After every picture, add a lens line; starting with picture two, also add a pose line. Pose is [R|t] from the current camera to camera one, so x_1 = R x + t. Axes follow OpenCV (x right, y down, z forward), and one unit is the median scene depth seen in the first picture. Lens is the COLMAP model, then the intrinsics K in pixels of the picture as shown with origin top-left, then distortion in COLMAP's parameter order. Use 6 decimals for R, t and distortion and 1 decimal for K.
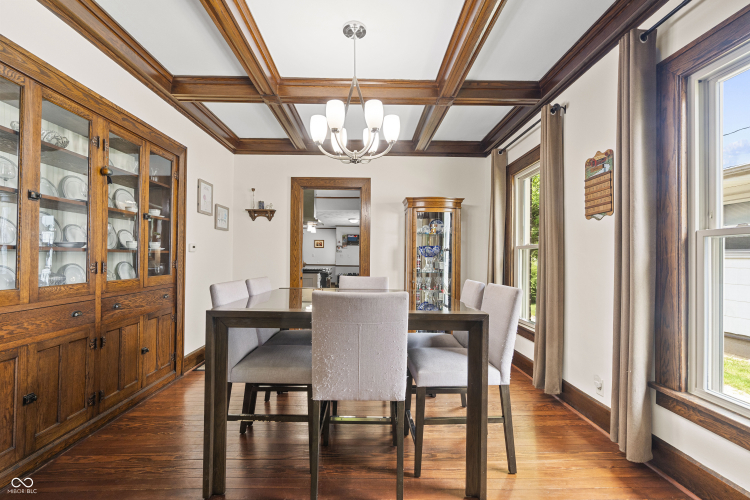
lens RADIAL K [[338.4, 0, 372.0], [0, 338.4, 253.2], [0, 0, 1]] dist [0.002591, 0.001033]
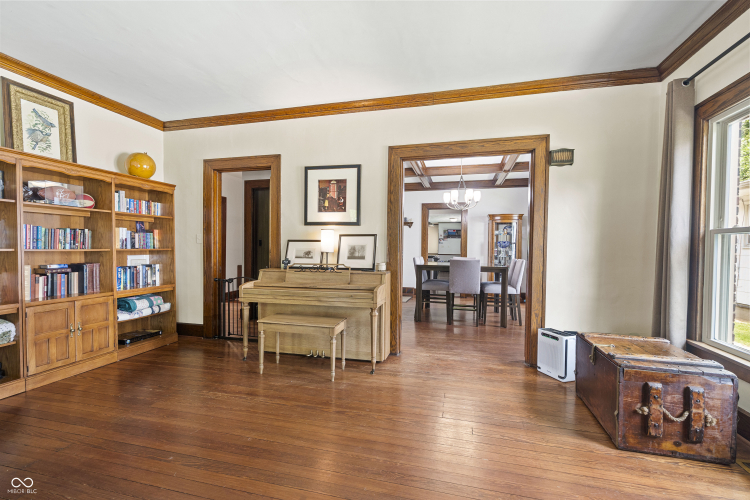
lens RADIAL K [[338.4, 0, 357.3], [0, 338.4, 252.3], [0, 0, 1]] dist [0.002591, 0.001033]
pose [[0.947767, 0.008624, -0.318846, 0.013795], [-0.001015, 0.999711, 0.024022, -0.006665], [0.318961, -0.022444, 0.947502, -0.840547]]
